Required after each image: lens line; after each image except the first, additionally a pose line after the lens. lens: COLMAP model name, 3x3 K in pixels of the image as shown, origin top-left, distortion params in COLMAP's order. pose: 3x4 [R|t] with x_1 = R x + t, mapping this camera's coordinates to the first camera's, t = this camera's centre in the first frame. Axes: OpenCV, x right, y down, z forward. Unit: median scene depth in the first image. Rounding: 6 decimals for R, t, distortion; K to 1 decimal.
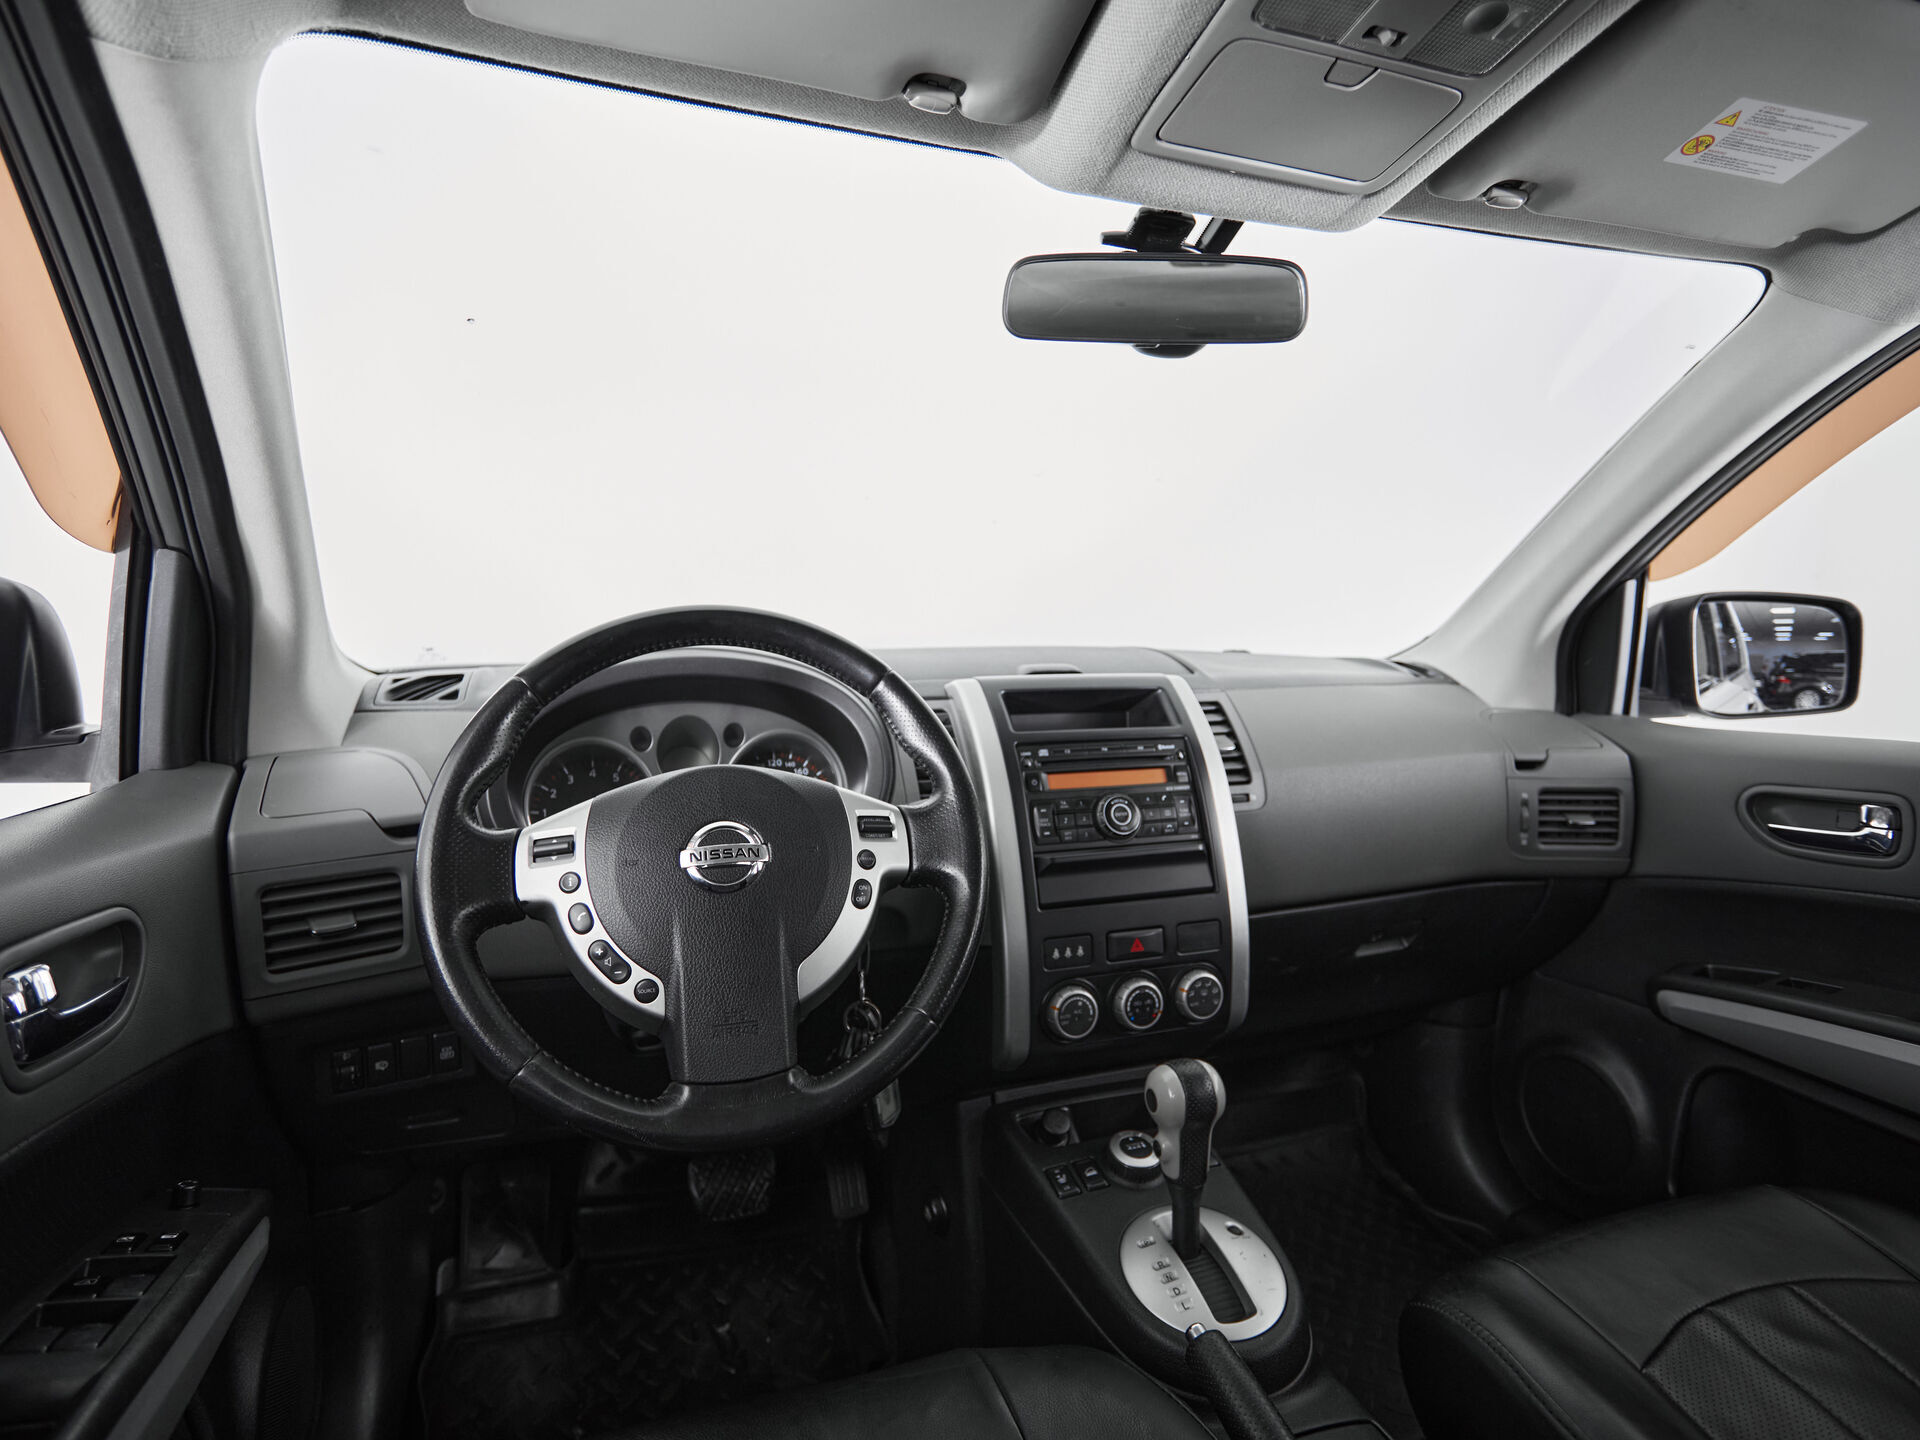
lens RADIAL K [[982.6, 0, 949.4], [0, 982.6, 717.5], [0, 0, 1]] dist [-0.003884, -0.000625]
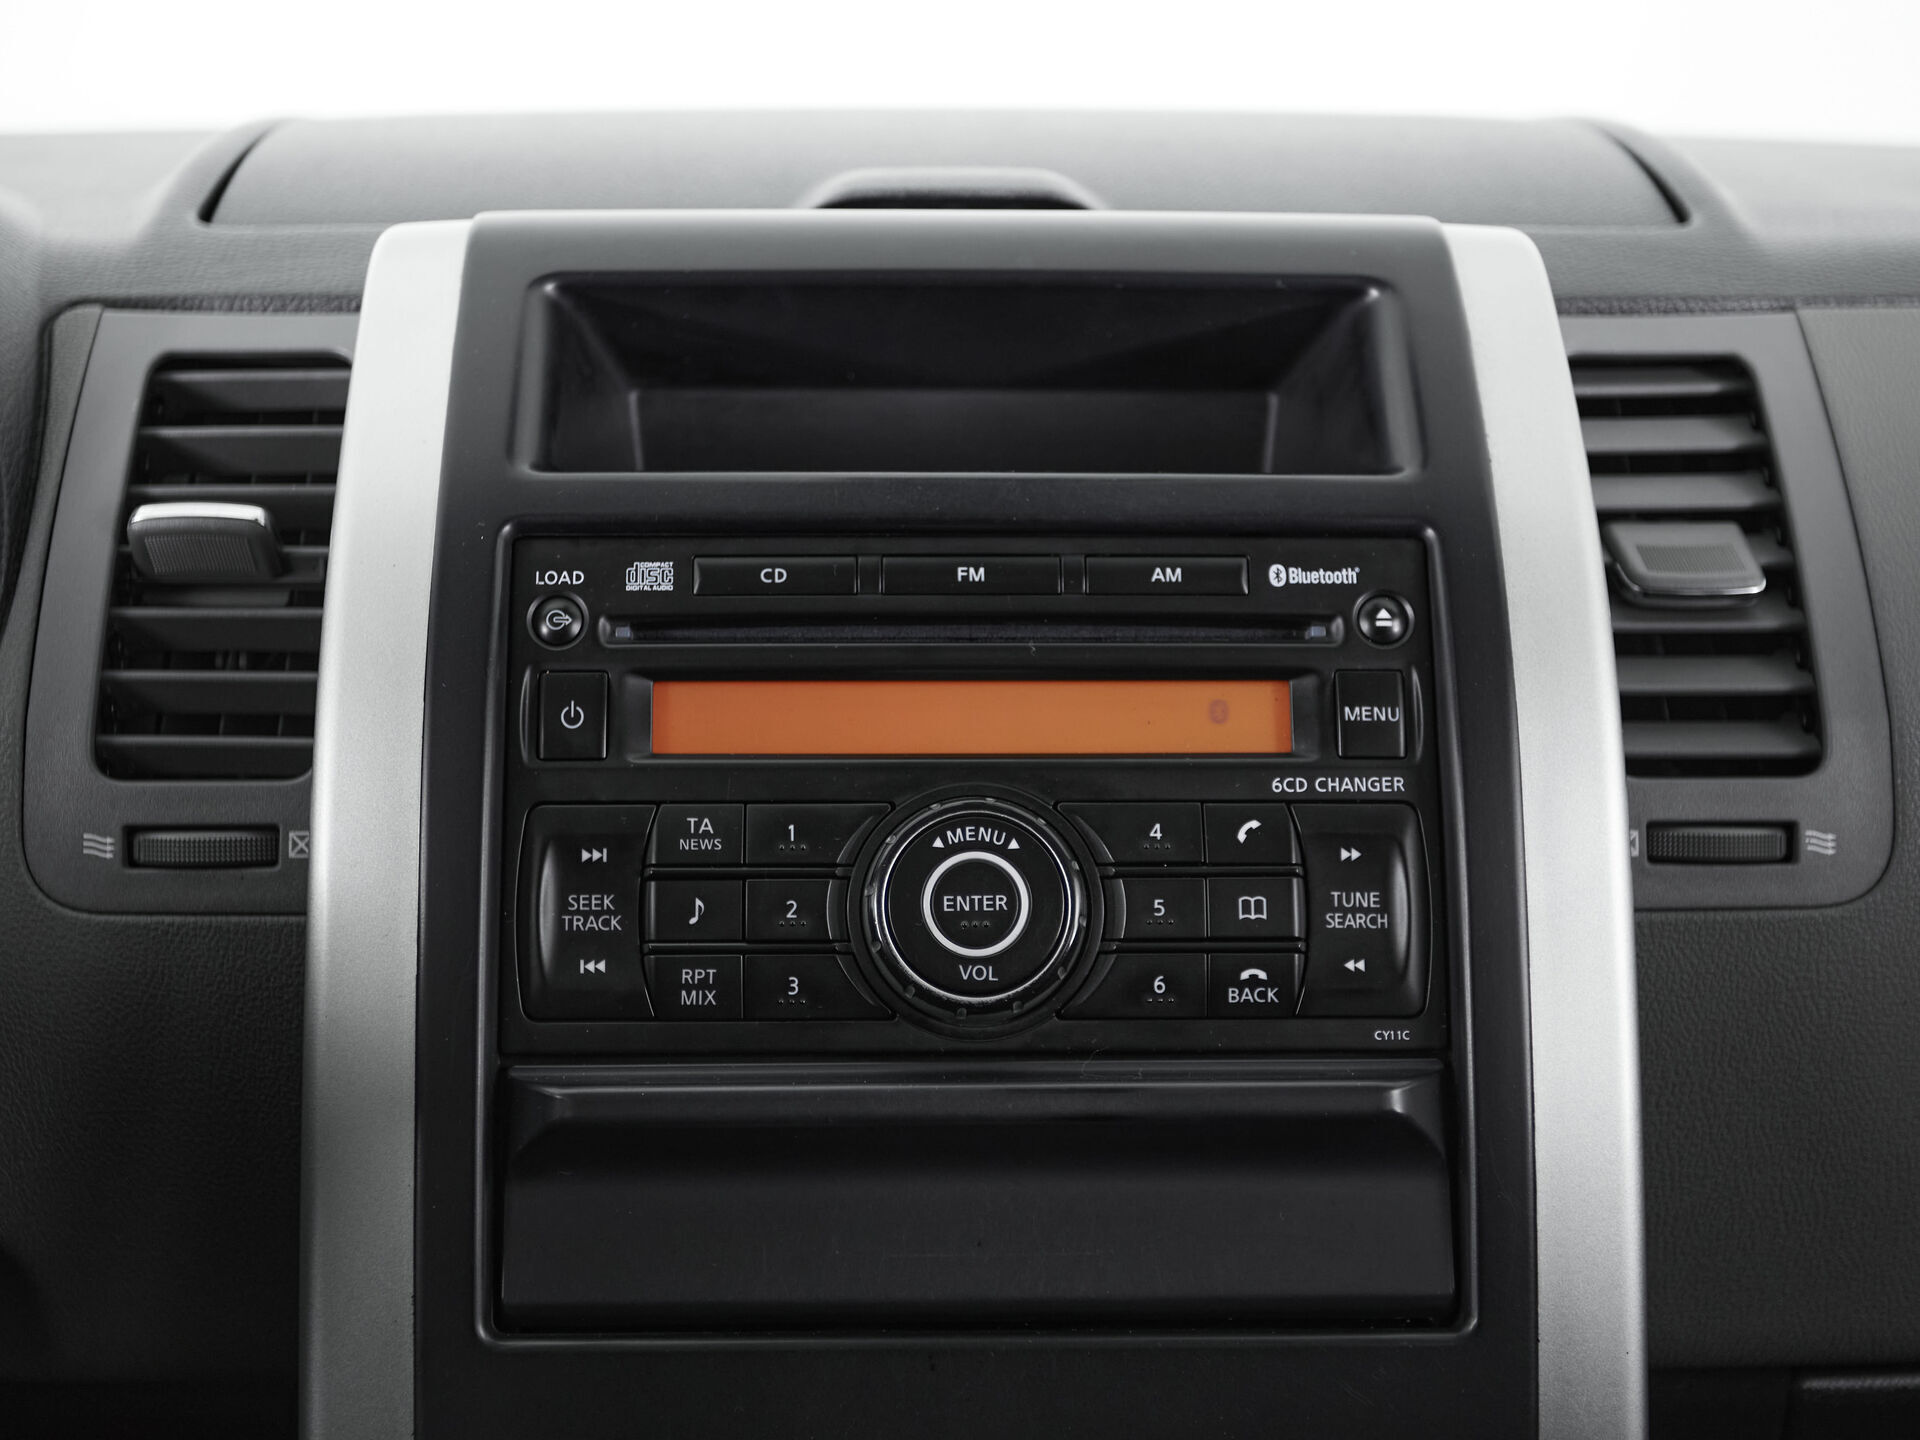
lens RADIAL K [[2424.0, 0, 960.0], [0, 2424.0, 720.0], [0, 0, 1]] dist [0.022492, 0.018631]
pose [[0.959242, 0.071873, -0.273294, 0.305493], [-0.033222, 0.989091, 0.143511, -0.010266], [0.280627, -0.128583, 0.951165, 0.529630]]
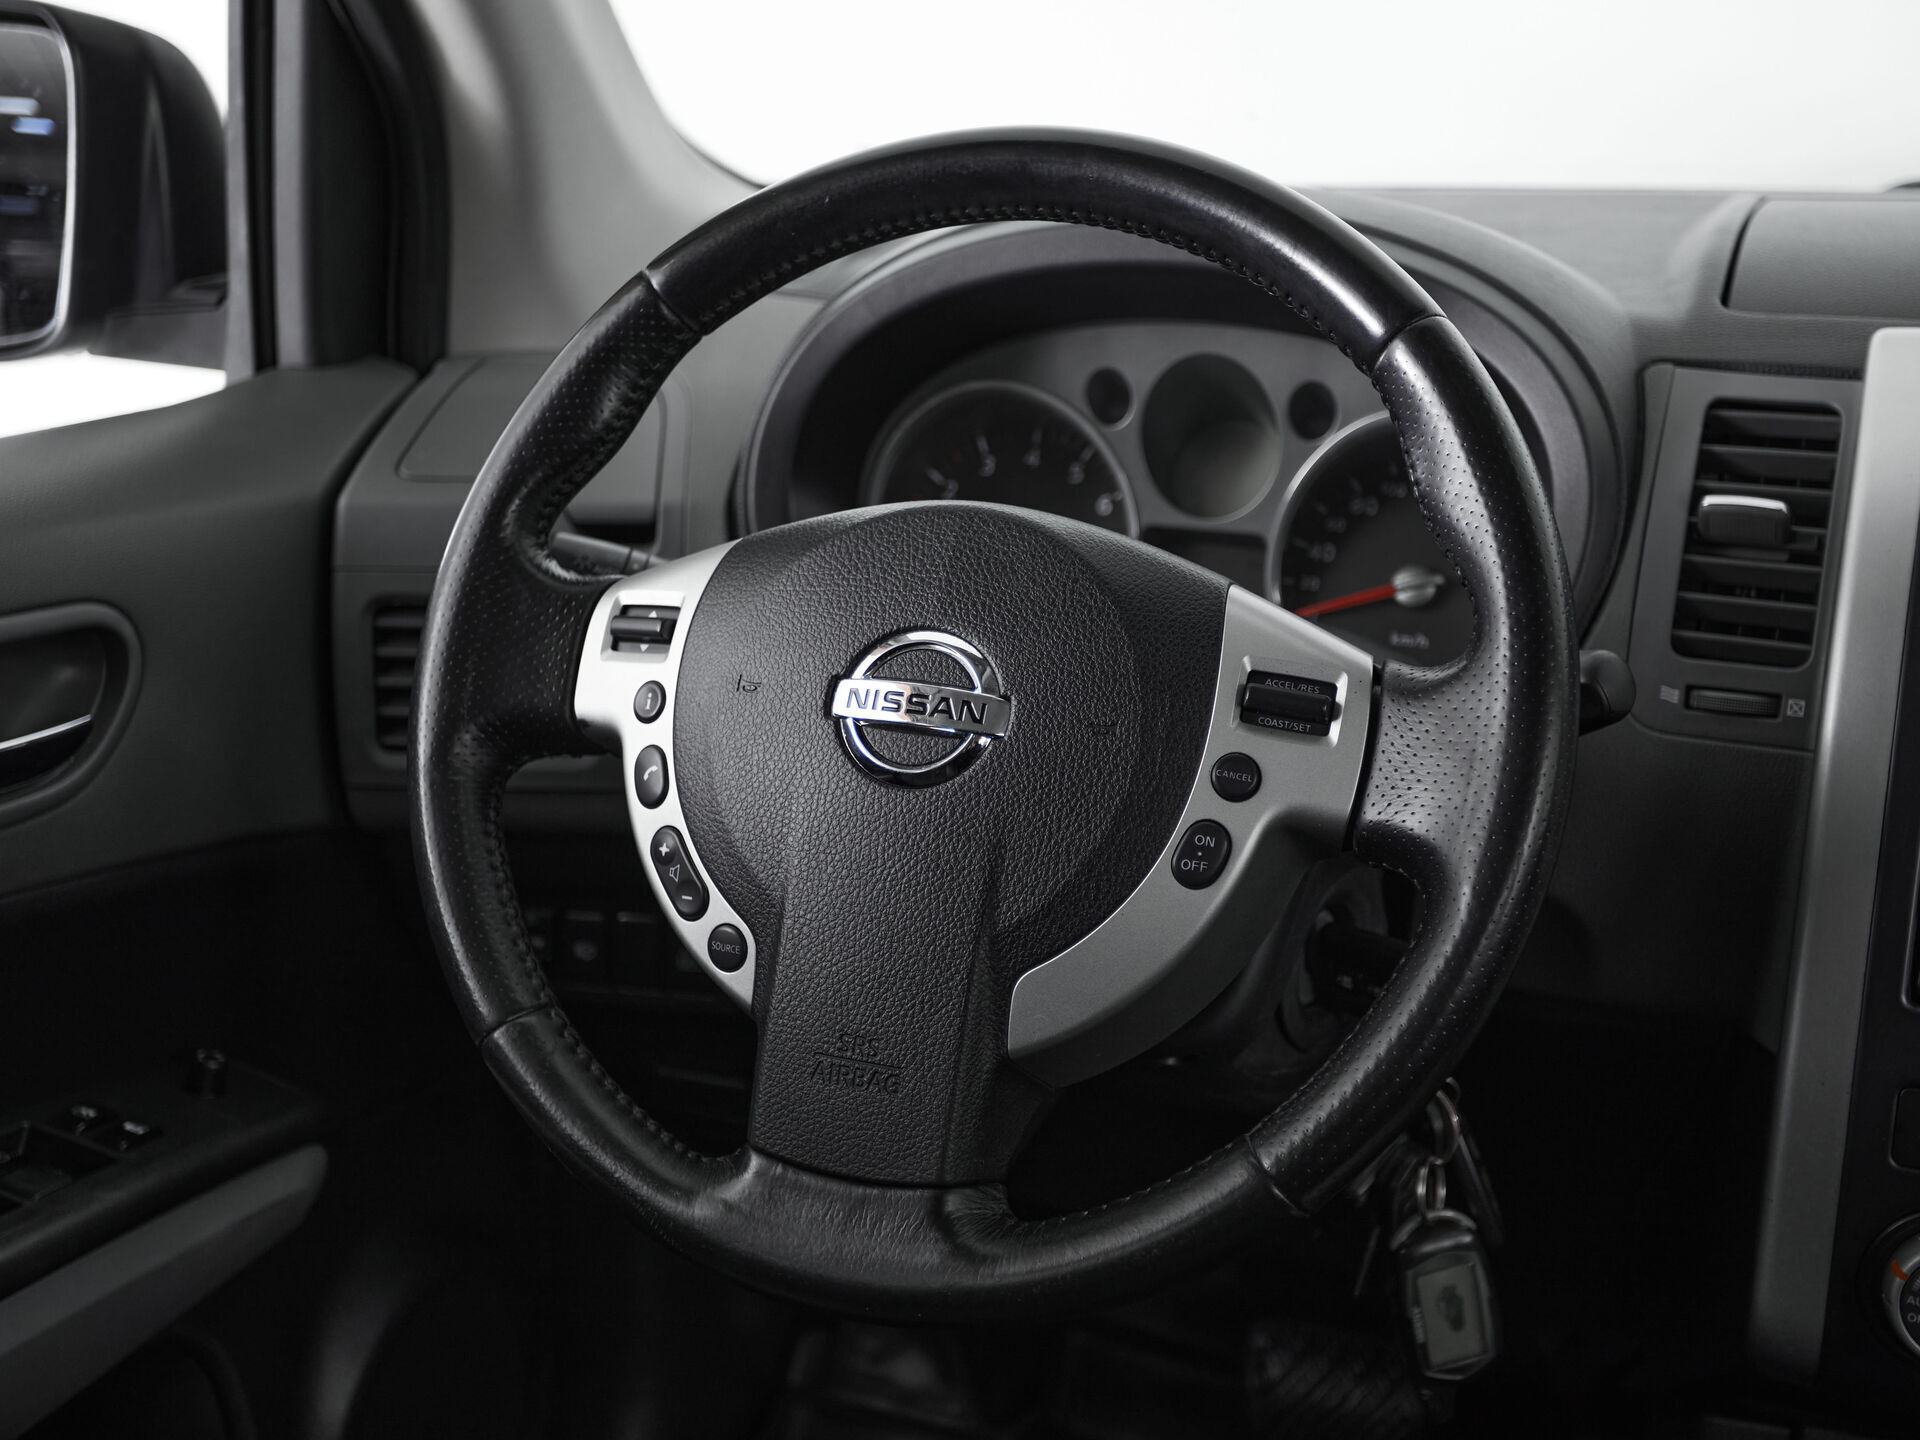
lens RADIAL K [[2424.0, 0, 960.0], [0, 2424.0, 720.0], [0, 0, 1]] dist [0.022492, 0.018631]
pose [[0.772430, 0.192357, -0.605269, 0.328033], [-0.074745, 0.973940, 0.214135, -0.066876], [0.630686, -0.120164, 0.766678, 0.106288]]
